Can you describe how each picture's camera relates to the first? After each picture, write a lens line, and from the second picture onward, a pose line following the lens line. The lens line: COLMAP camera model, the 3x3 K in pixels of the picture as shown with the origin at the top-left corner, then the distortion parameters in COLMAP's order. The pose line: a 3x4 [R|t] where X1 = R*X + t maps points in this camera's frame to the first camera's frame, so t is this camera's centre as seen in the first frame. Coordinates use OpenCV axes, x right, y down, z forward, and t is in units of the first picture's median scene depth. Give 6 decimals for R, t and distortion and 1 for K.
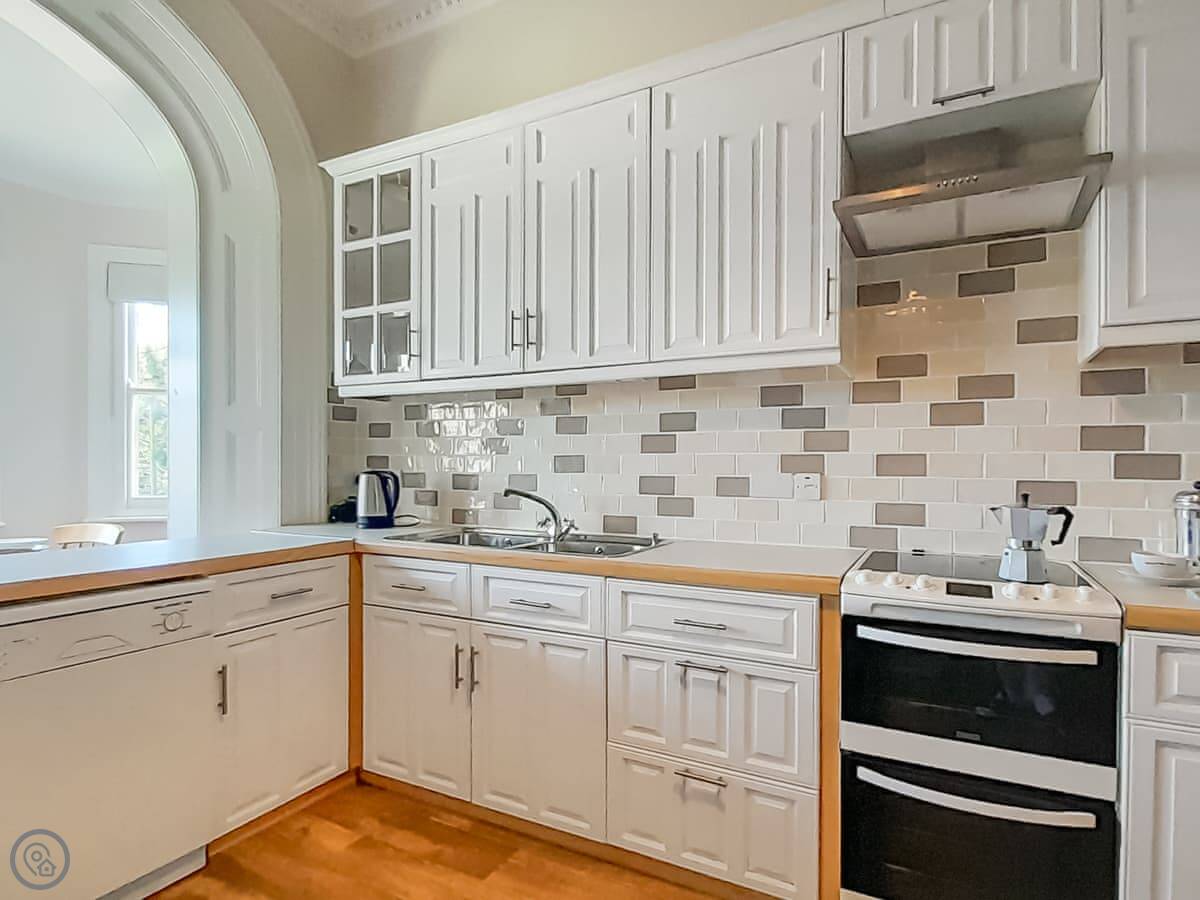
lens RADIAL K [[586.4, 0, 599.7], [0, 586.4, 461.3], [0, 0, 1]] dist [0.013434, -0.006564]
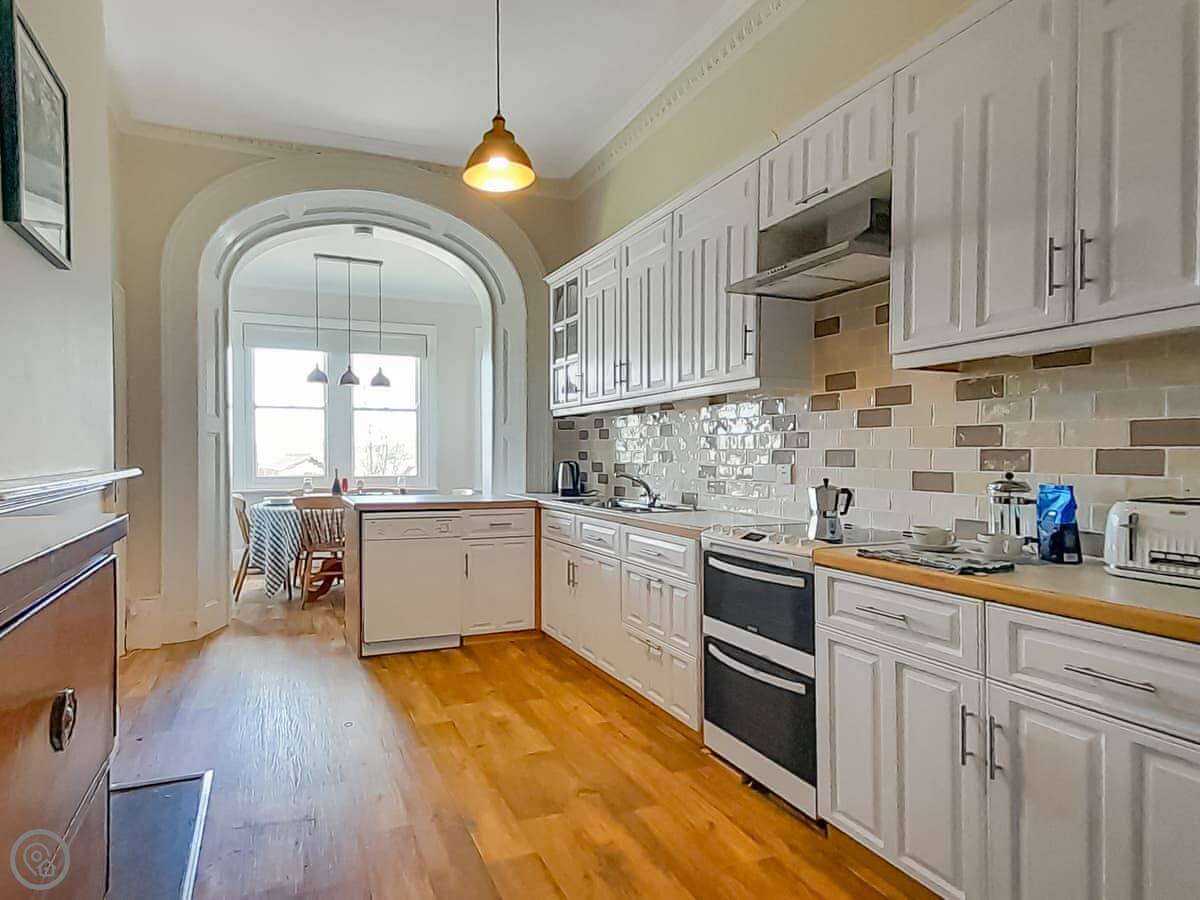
lens RADIAL K [[762.8, 0, 600.4], [0, 762.8, 448.0], [0, 0, 1]] dist [0.020782, 0.002778]
pose [[0.749087, -0.004416, -0.662457, 1.197958], [-0.003293, 0.999941, -0.010389, 0.001945], [0.662464, 0.009963, 0.749028, -0.579090]]
